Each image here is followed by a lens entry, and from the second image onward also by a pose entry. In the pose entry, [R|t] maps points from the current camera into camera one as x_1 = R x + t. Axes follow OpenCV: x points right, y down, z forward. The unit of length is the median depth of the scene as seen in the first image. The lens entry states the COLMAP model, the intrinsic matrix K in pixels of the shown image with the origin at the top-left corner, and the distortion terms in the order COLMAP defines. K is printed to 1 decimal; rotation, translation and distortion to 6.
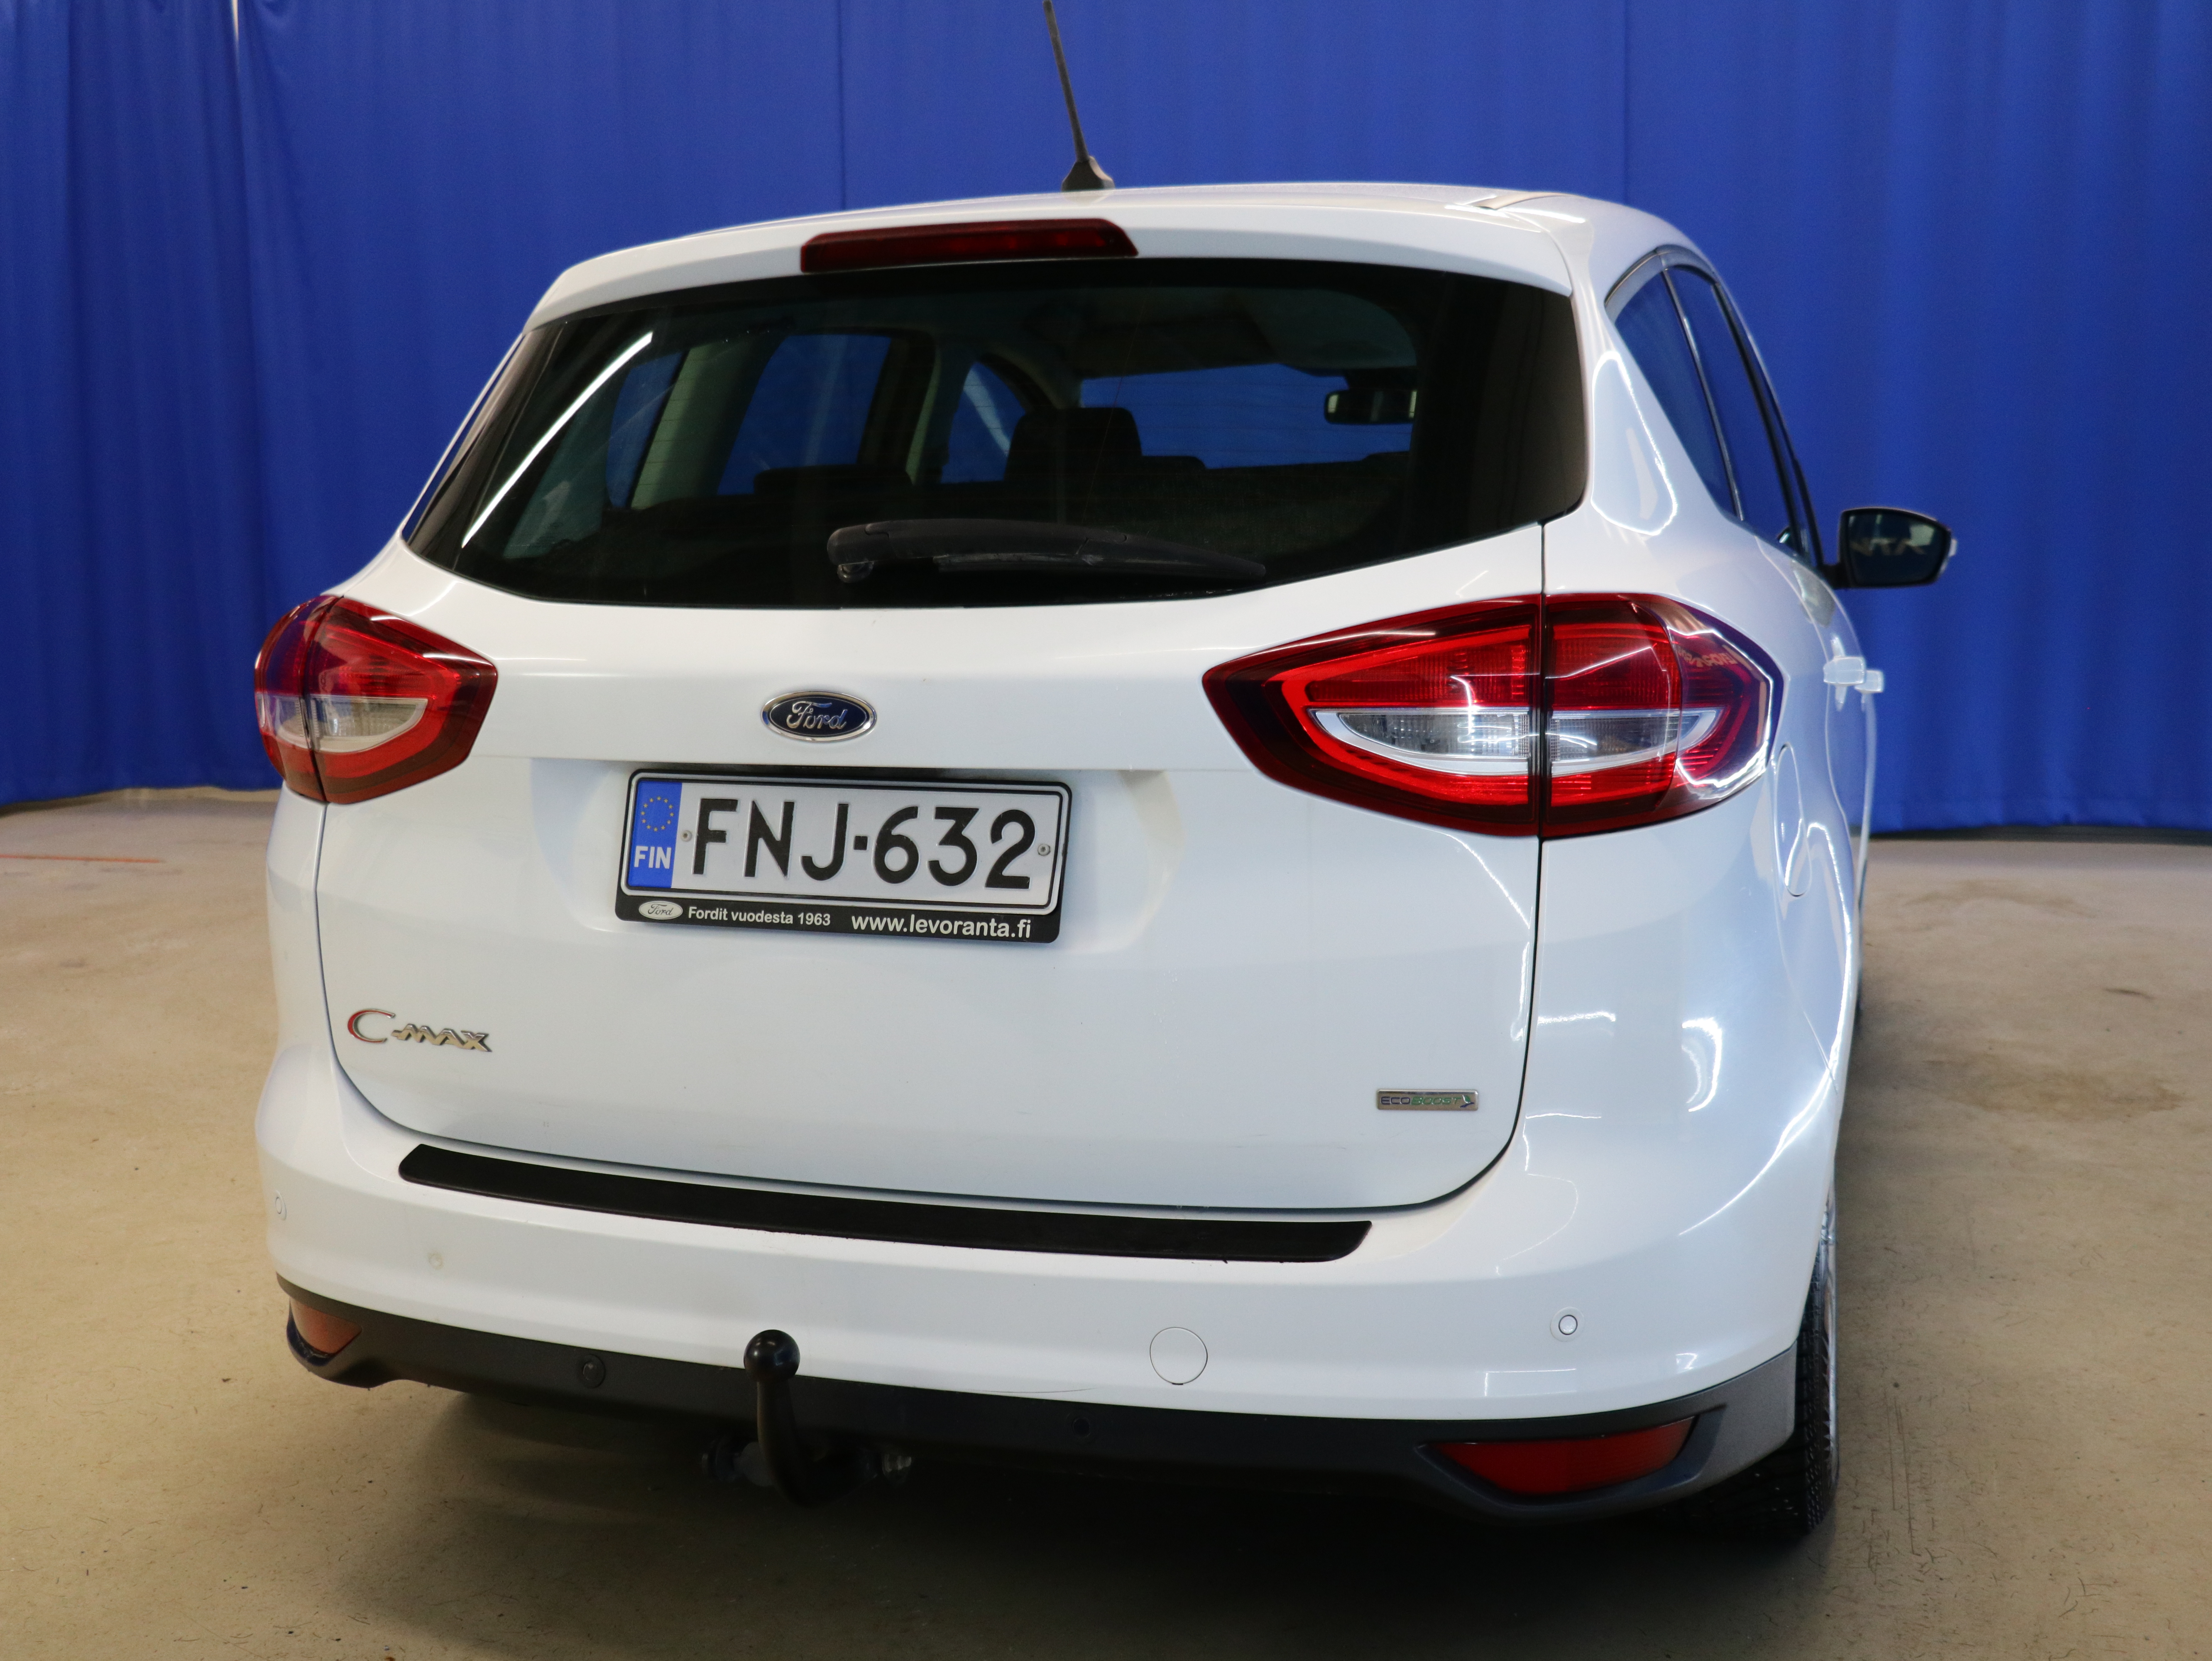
lens RADIAL K [[2658.5, 0, 1106.0], [0, 2658.5, 830.5], [0, 0, 1]] dist [0.021442, -0.008820]
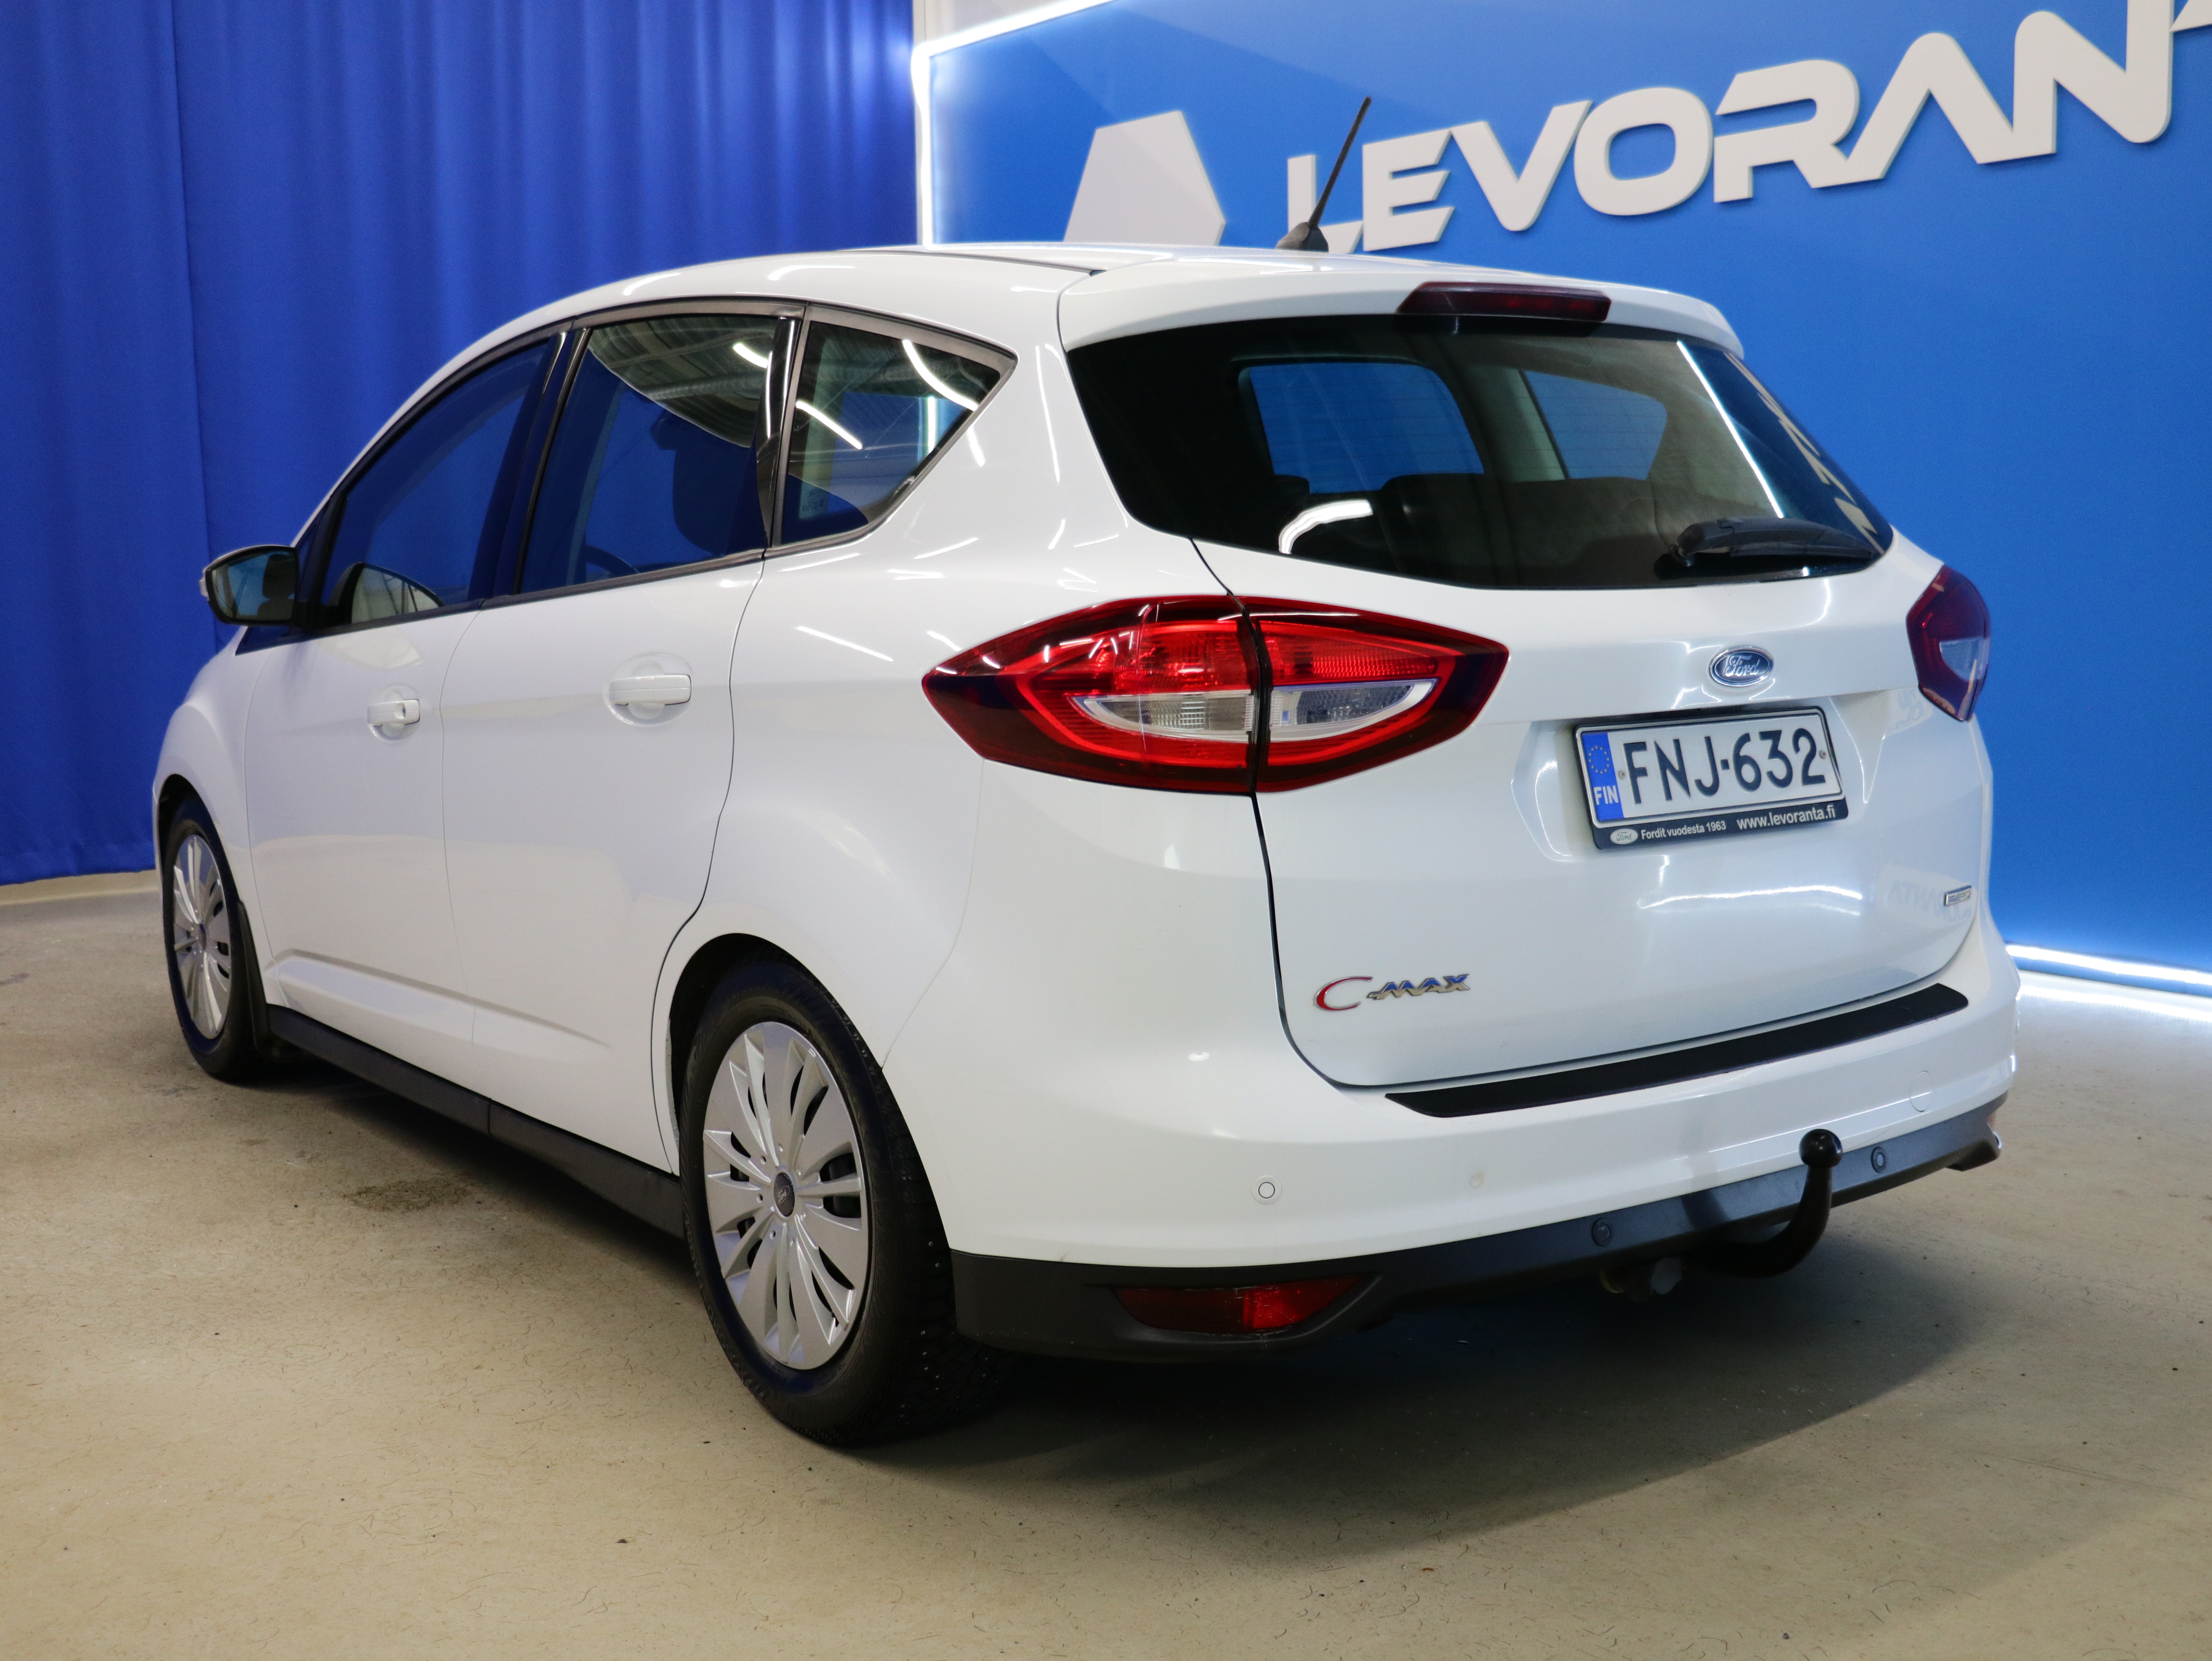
lens RADIAL K [[2759.2, 0, 1106.0], [0, 2759.2, 830.5], [0, 0, 1]] dist [0.009684, 0.054591]
pose [[0.520424, -0.089423, 0.849213, -1.373464], [0.119514, 0.992341, 0.031253, -0.040897], [-0.845503, 0.085228, 0.527125, 0.537513]]
